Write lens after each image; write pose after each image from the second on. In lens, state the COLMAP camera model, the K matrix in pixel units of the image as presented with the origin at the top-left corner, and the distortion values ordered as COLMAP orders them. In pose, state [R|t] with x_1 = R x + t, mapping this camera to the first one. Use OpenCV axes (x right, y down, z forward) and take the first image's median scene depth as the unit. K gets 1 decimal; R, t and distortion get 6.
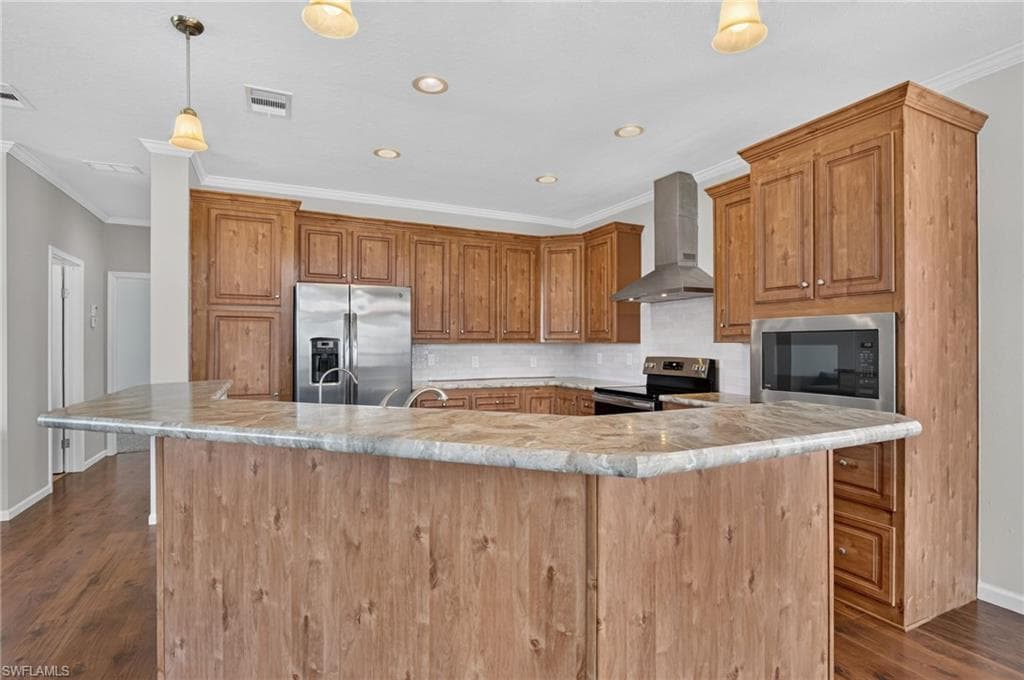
lens RADIAL K [[496.3, 0, 509.9], [0, 496.3, 341.0], [0, 0, 1]] dist [-0.012784, -0.000923]
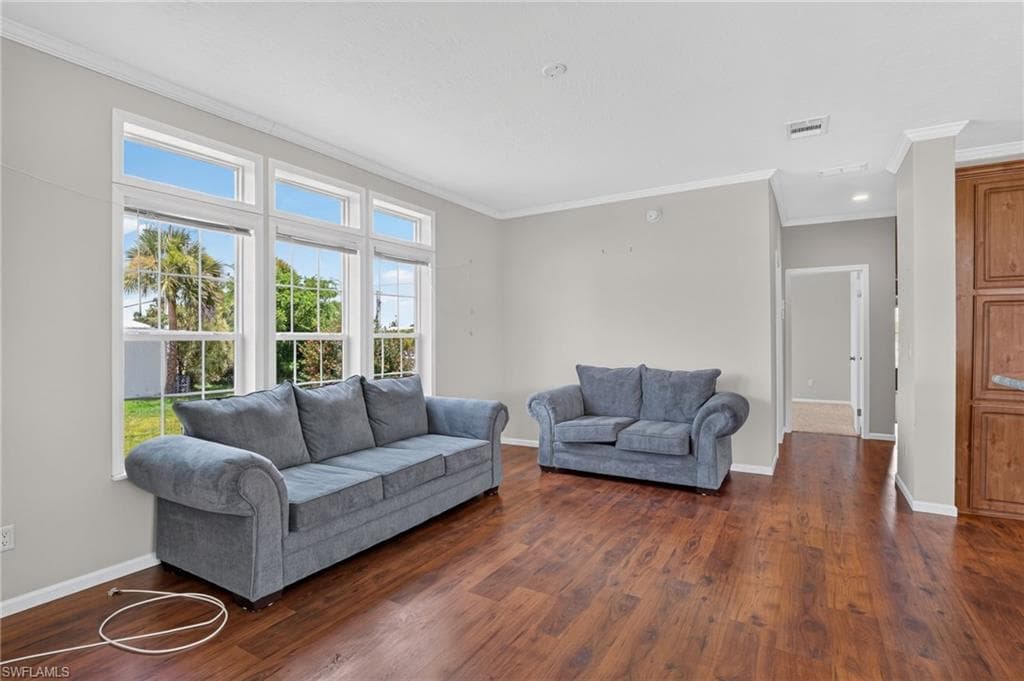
lens RADIAL K [[498.4, 0, 508.8], [0, 498.4, 339.2], [0, 0, 1]] dist [-0.013348, -0.001693]
pose [[0.548546, 0.003388, -0.836113, -0.310587], [0.009920, 0.999895, 0.010560, 0.000044], [0.836061, -0.014087, 0.548455, -0.227578]]
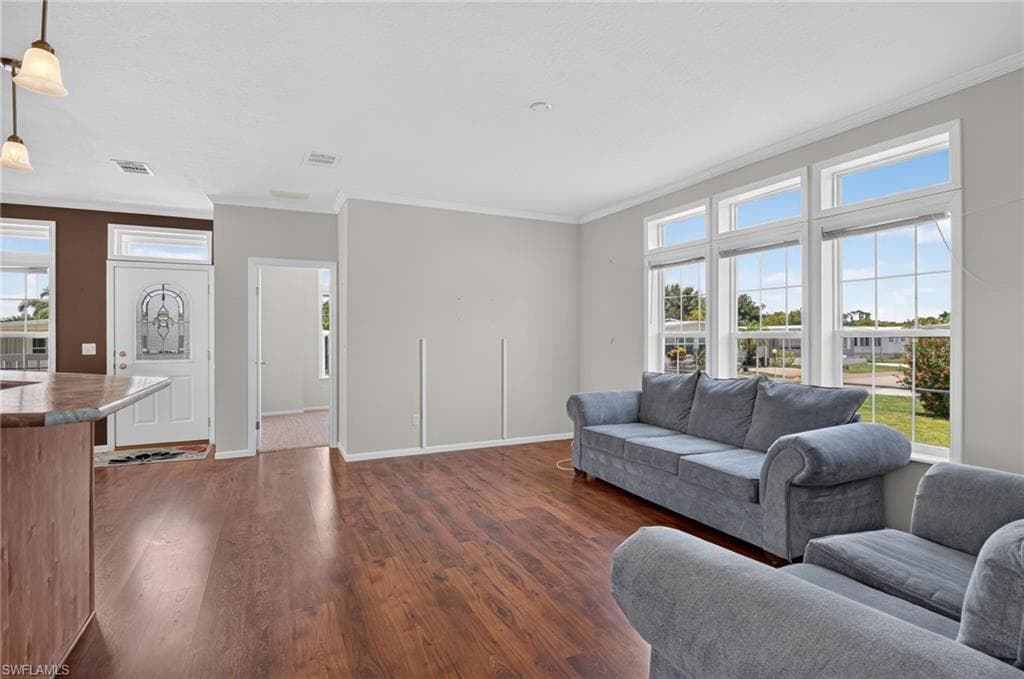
lens RADIAL K [[496.8, 0, 508.2], [0, 496.8, 335.9], [0, 0, 1]] dist [-0.007771, -0.006681]
pose [[-0.999995, 0.002806, 0.001119, -0.812381], [0.002798, 0.999970, -0.007287, 0.009216], [-0.001140, -0.007284, -0.999973, 1.027460]]
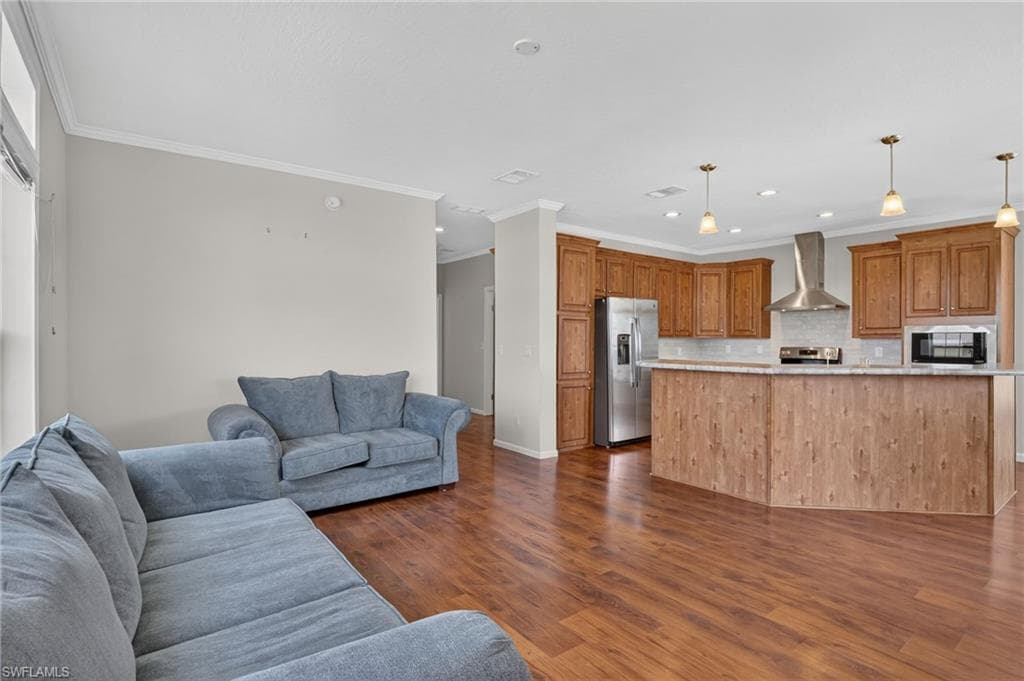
lens RADIAL K [[500.1, 0, 510.7], [0, 500.1, 341.3], [0, 0, 1]] dist [-0.014531, -0.000989]
pose [[0.980775, 0.002583, 0.195123, -1.011895], [-0.004875, 0.999925, 0.011266, -0.000029], [-0.195079, -0.012001, 0.980714, -0.415453]]
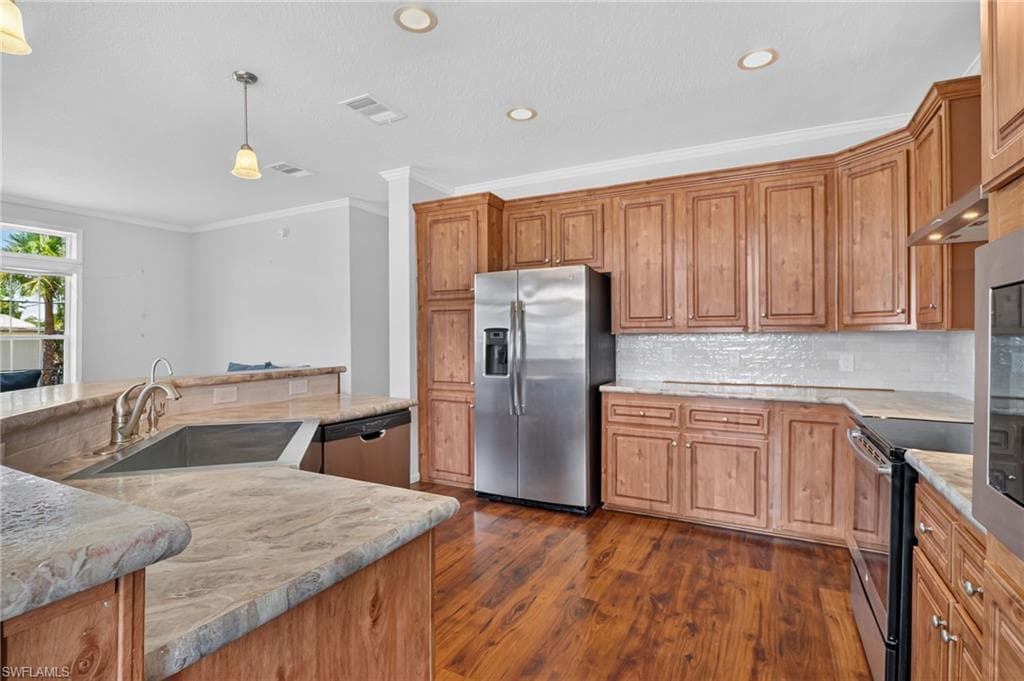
lens RADIAL K [[505.5, 0, 511.3], [0, 505.5, 336.3], [0, 0, 1]] dist [-0.003140, -0.000423]
pose [[0.593009, -0.003532, -0.805188, 0.439499], [0.007090, 0.999975, 0.000835, 0.008514], [0.805164, -0.006204, 0.593019, 0.447254]]
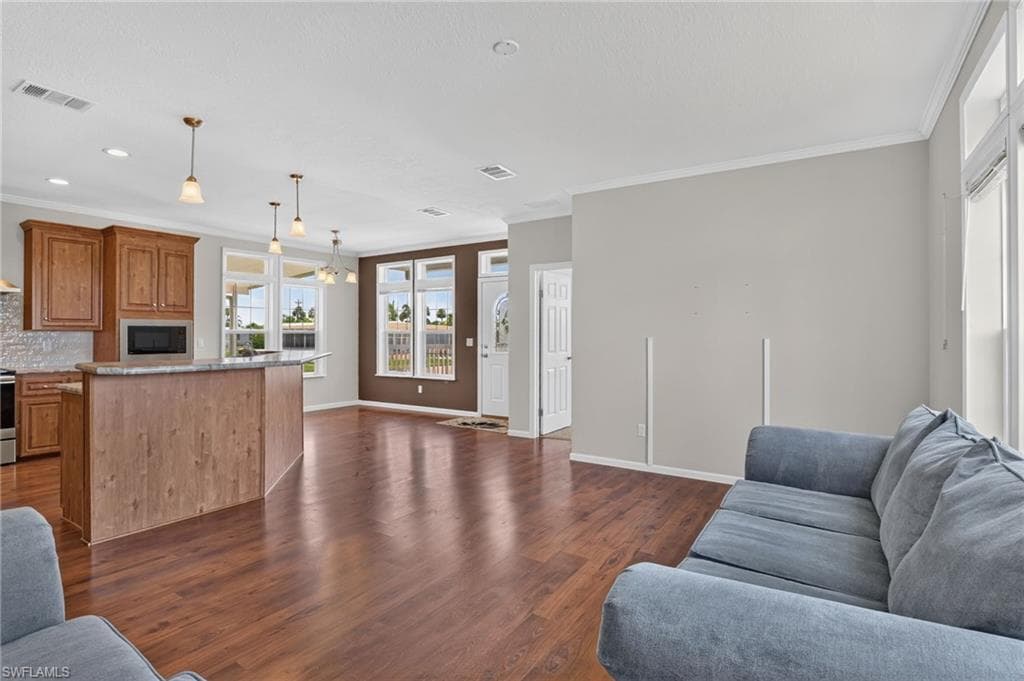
lens RADIAL K [[506.6, 0, 506.8], [0, 506.6, 332.8], [0, 0, 1]] dist [-0.014043, -0.001571]
pose [[-0.518713, 0.001691, 0.854947, -1.432008], [-0.008459, 0.999939, -0.007110, 0.008154], [-0.854906, -0.010920, -0.518667, 0.555185]]
